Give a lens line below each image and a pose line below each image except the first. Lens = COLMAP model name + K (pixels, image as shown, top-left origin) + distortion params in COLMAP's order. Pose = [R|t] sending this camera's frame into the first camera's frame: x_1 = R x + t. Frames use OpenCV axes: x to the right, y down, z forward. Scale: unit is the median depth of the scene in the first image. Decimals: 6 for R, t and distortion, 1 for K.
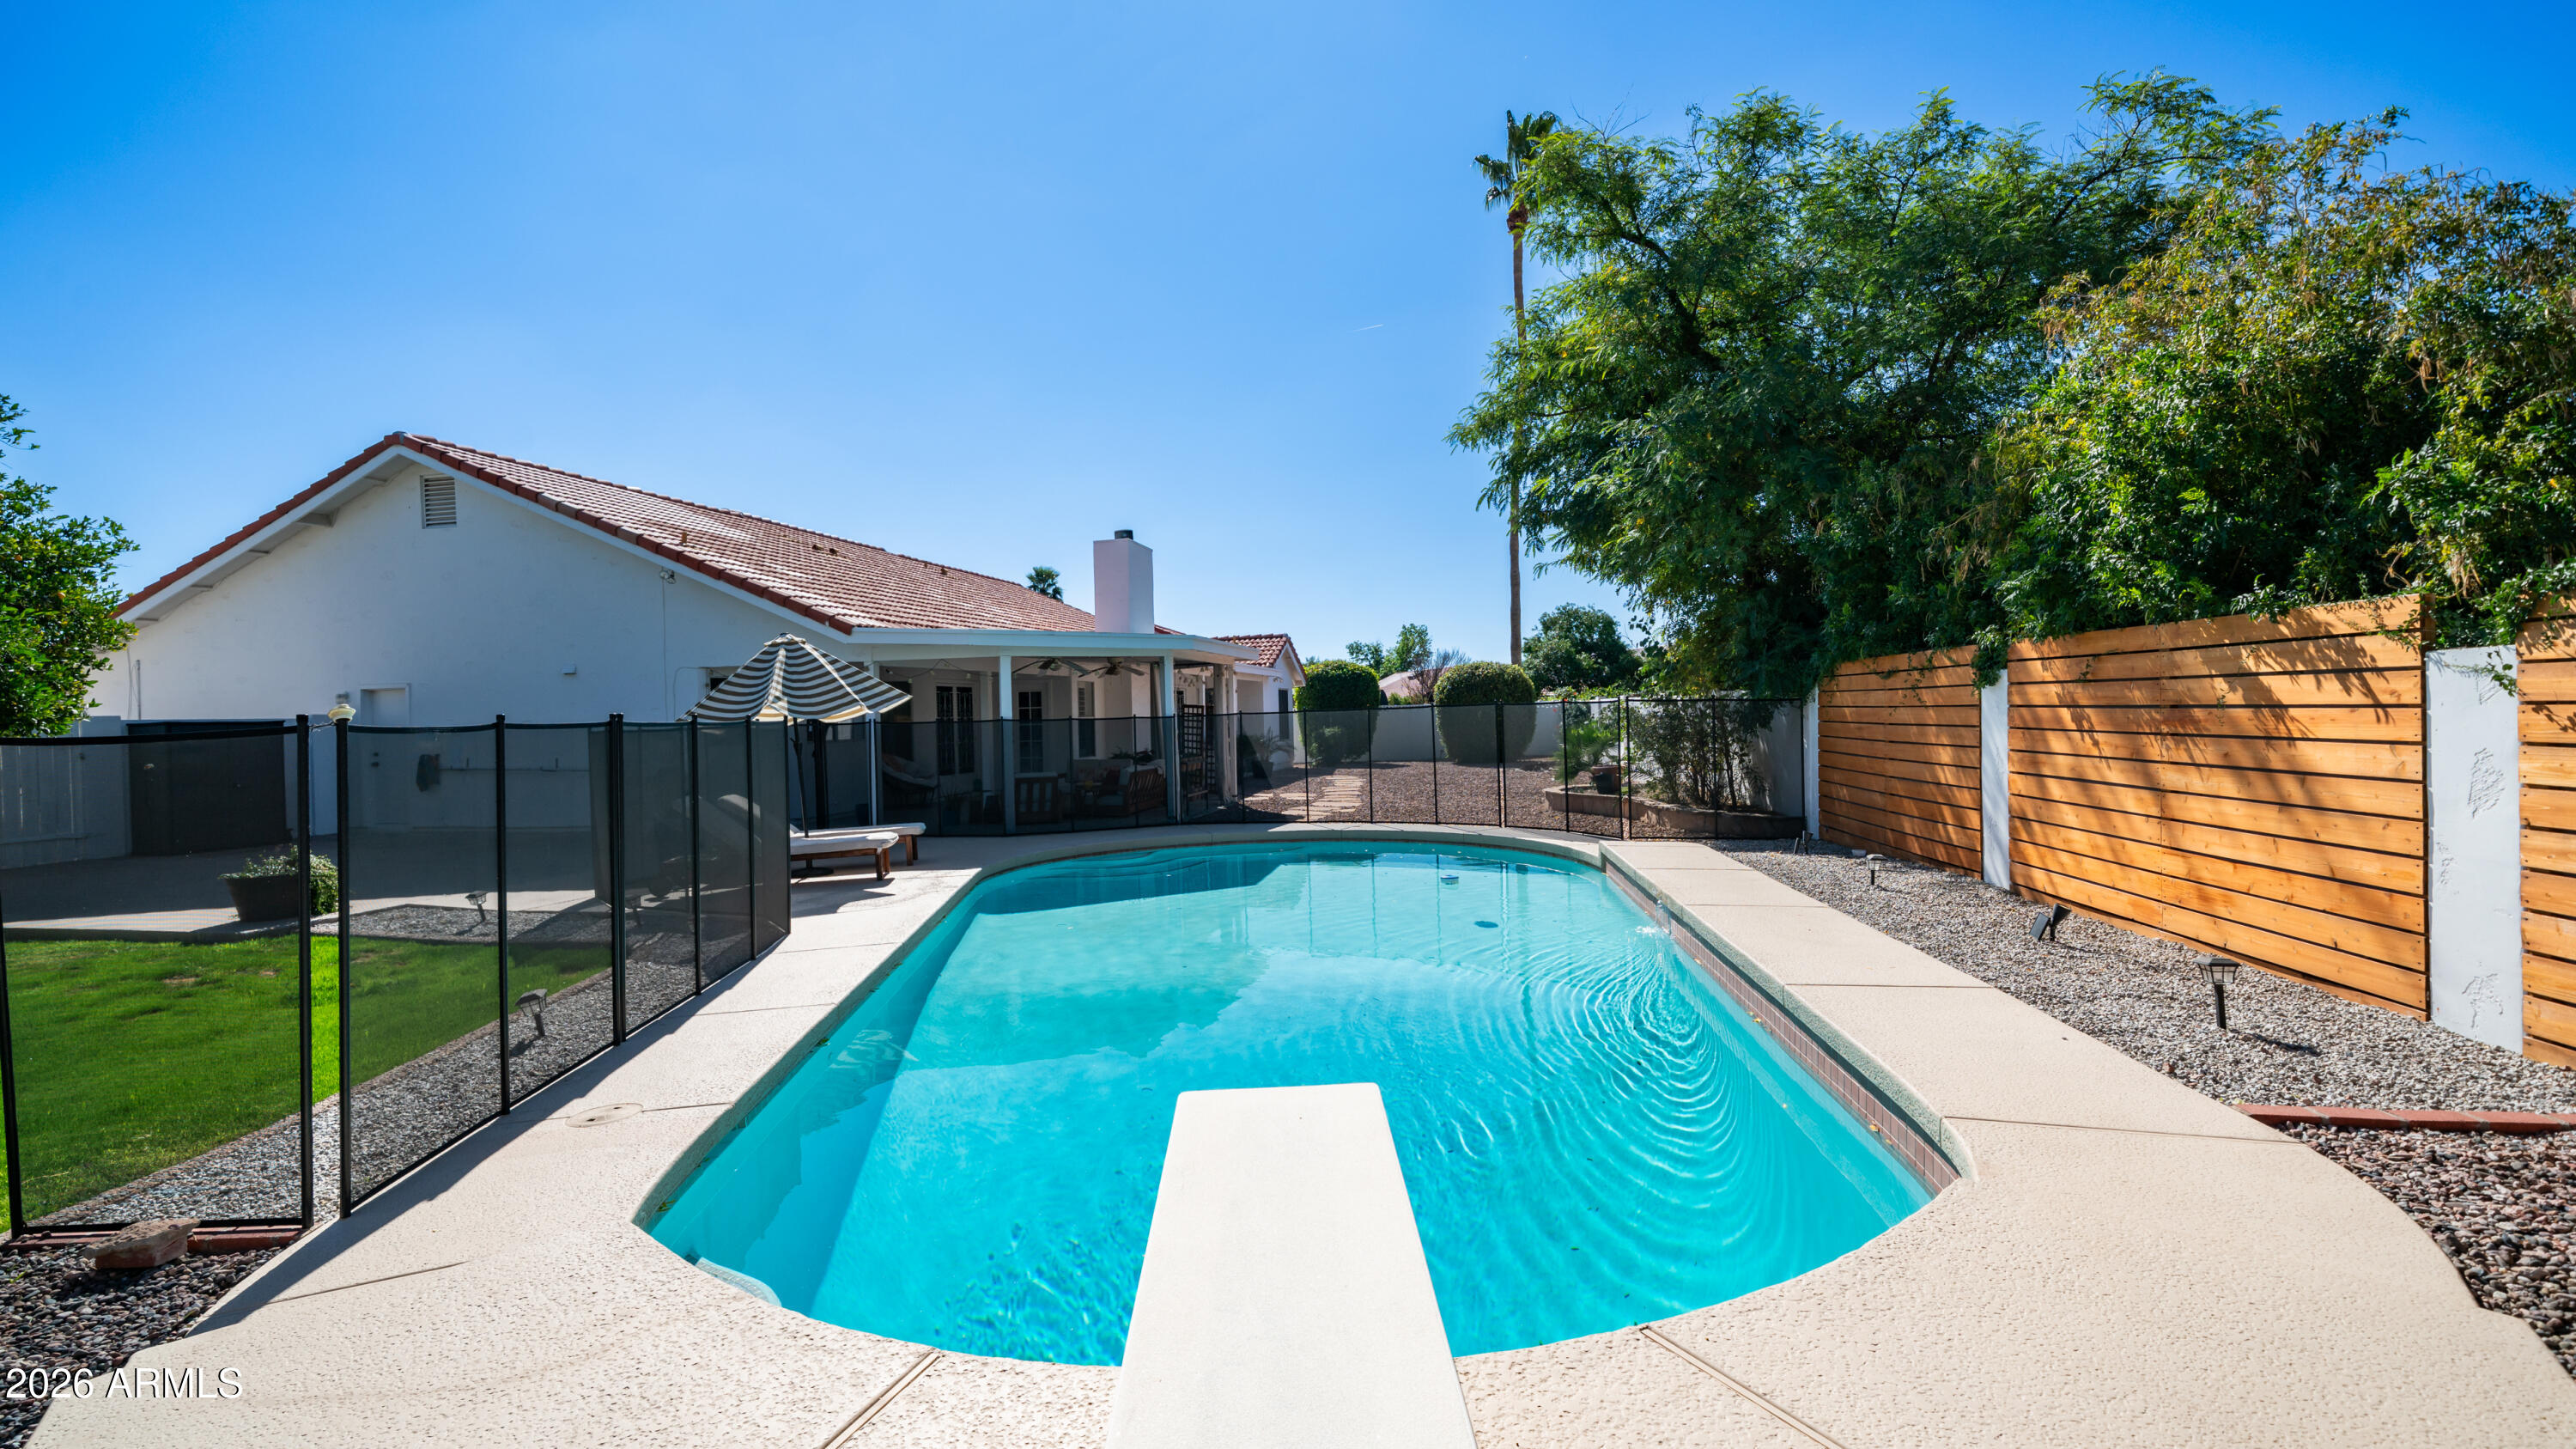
lens RADIAL K [[1153.4, 0, 1287.0], [0, 1153.4, 712.5], [0, 0, 1]] dist [-0.000644, 0.000133]
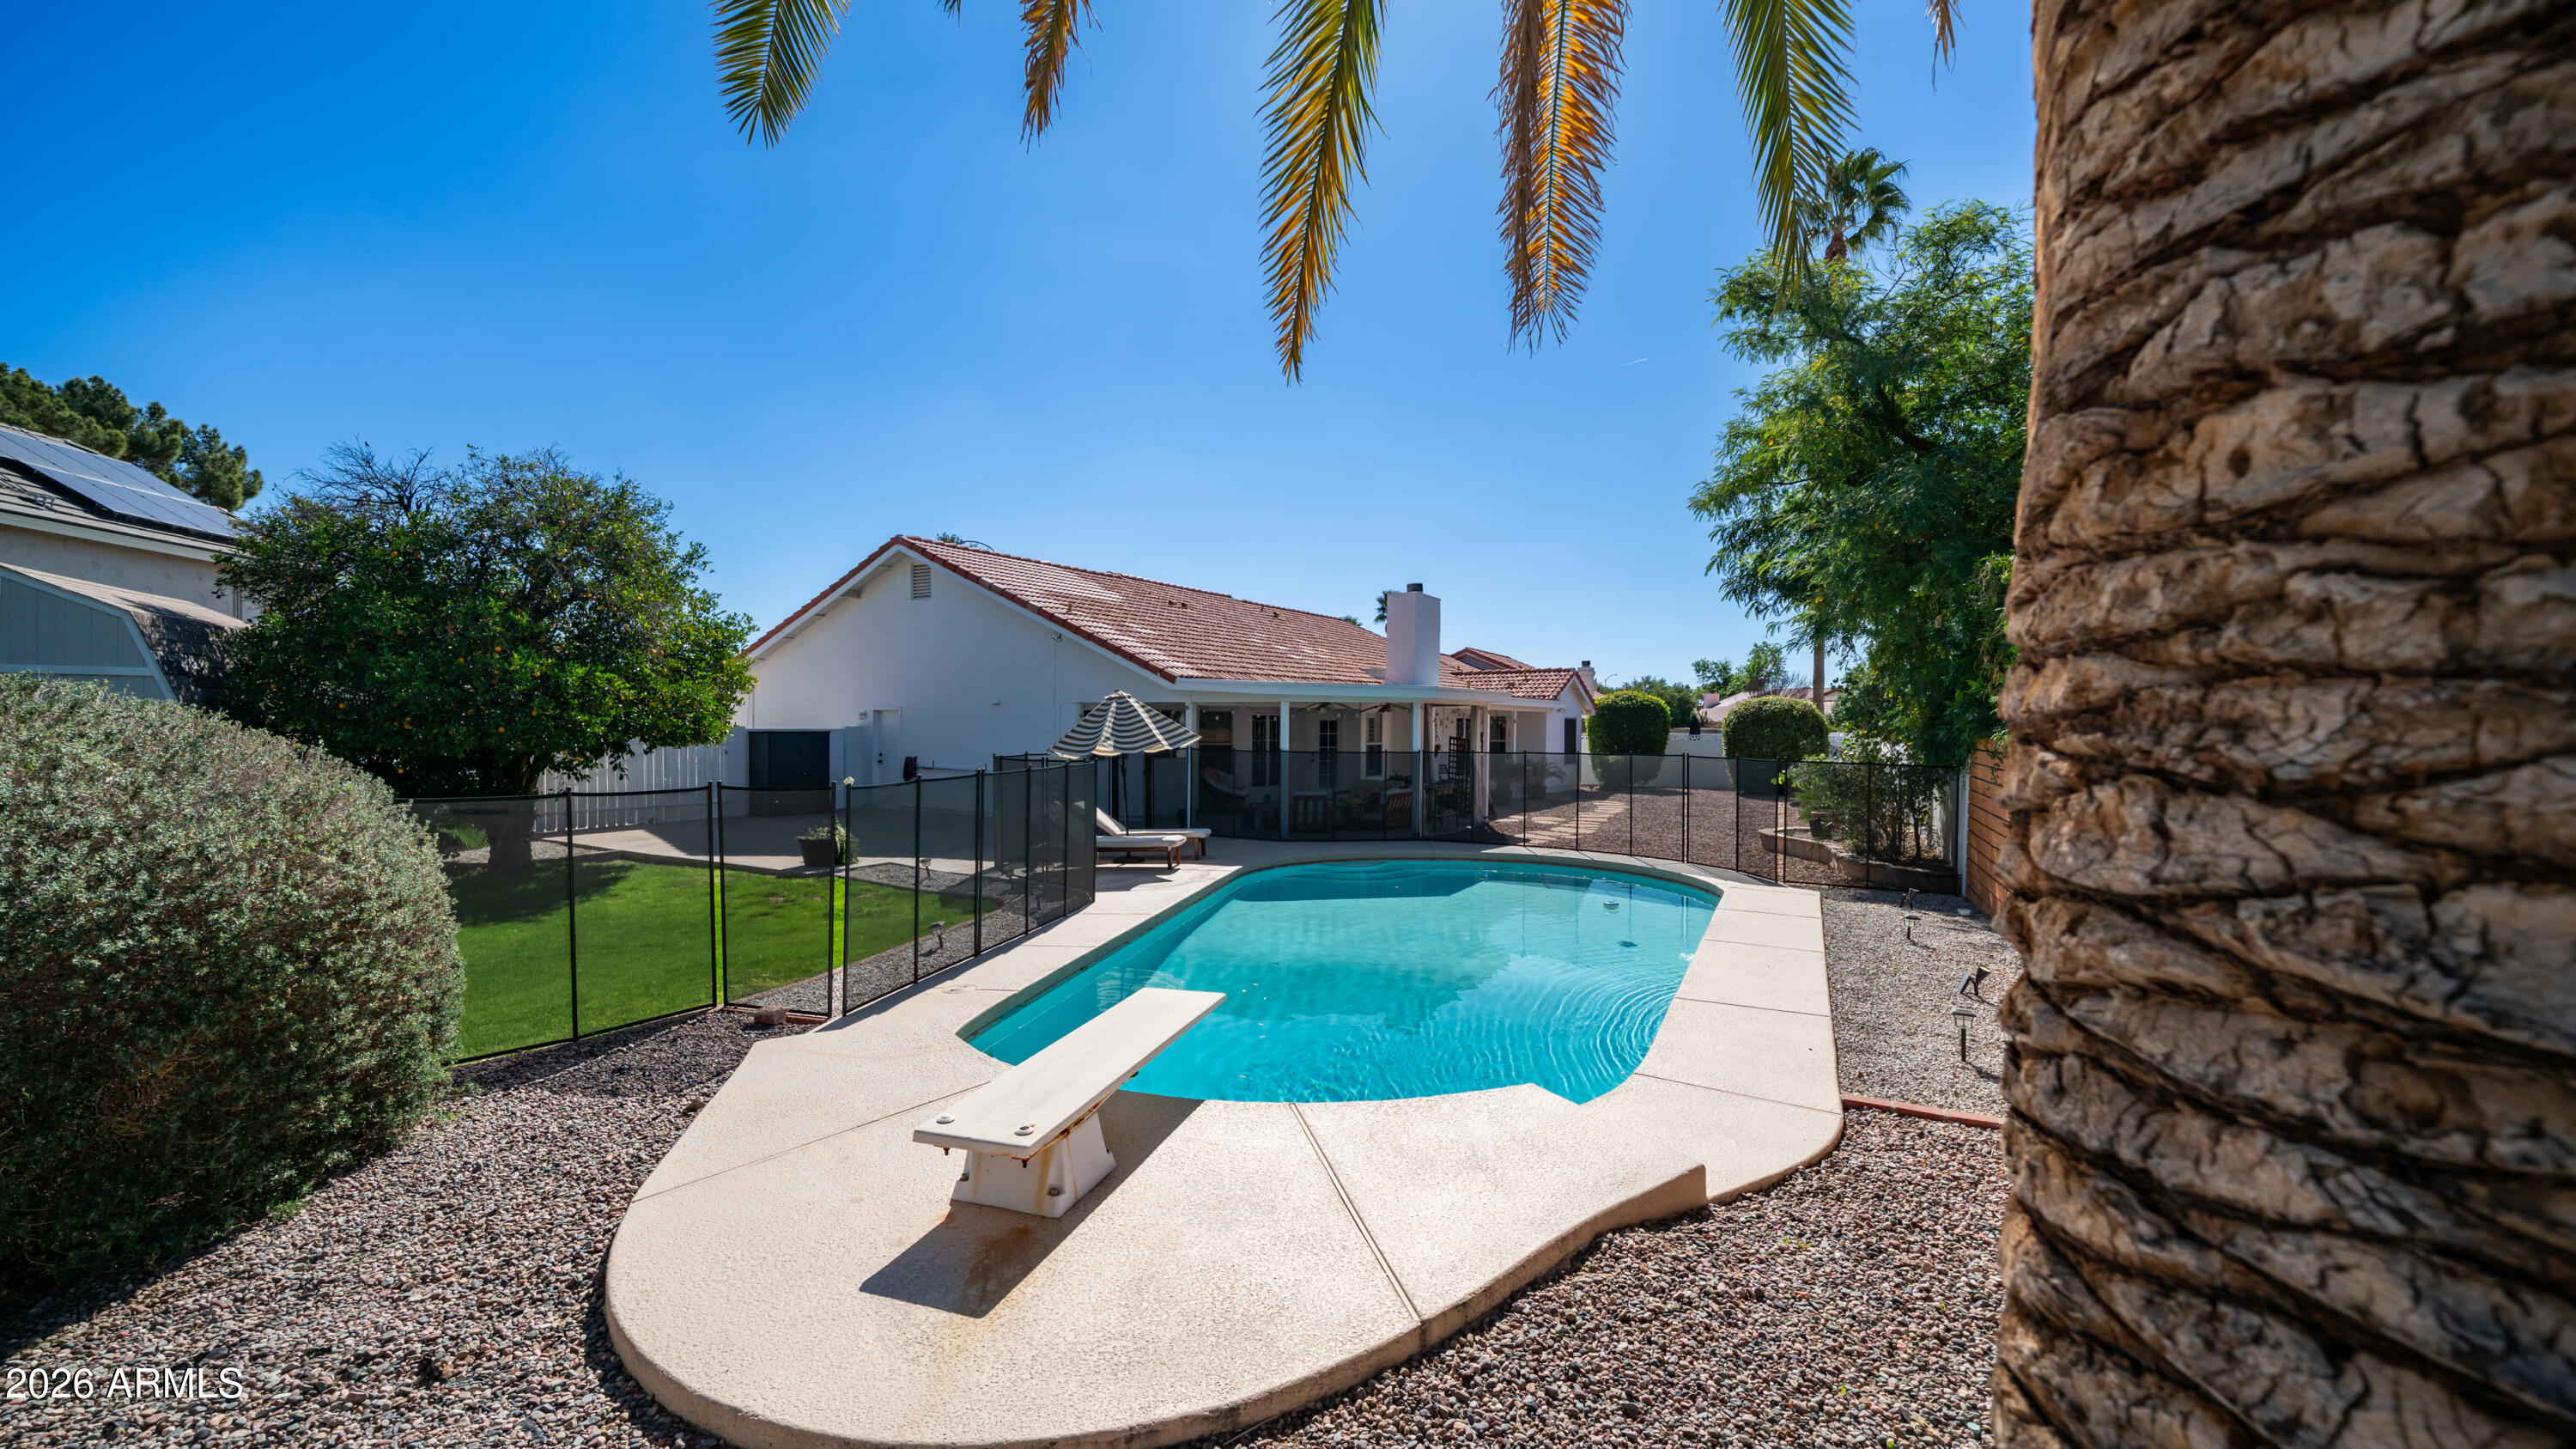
lens RADIAL K [[1153.4, 0, 1287.0], [0, 1153.4, 712.5], [0, 0, 1]] dist [-0.000644, 0.000133]
pose [[0.942162, 0.031437, -0.333679, 0.191720], [-0.029839, 0.999506, 0.009913, -0.050232], [0.333825, 0.000617, 0.942635, -0.217814]]
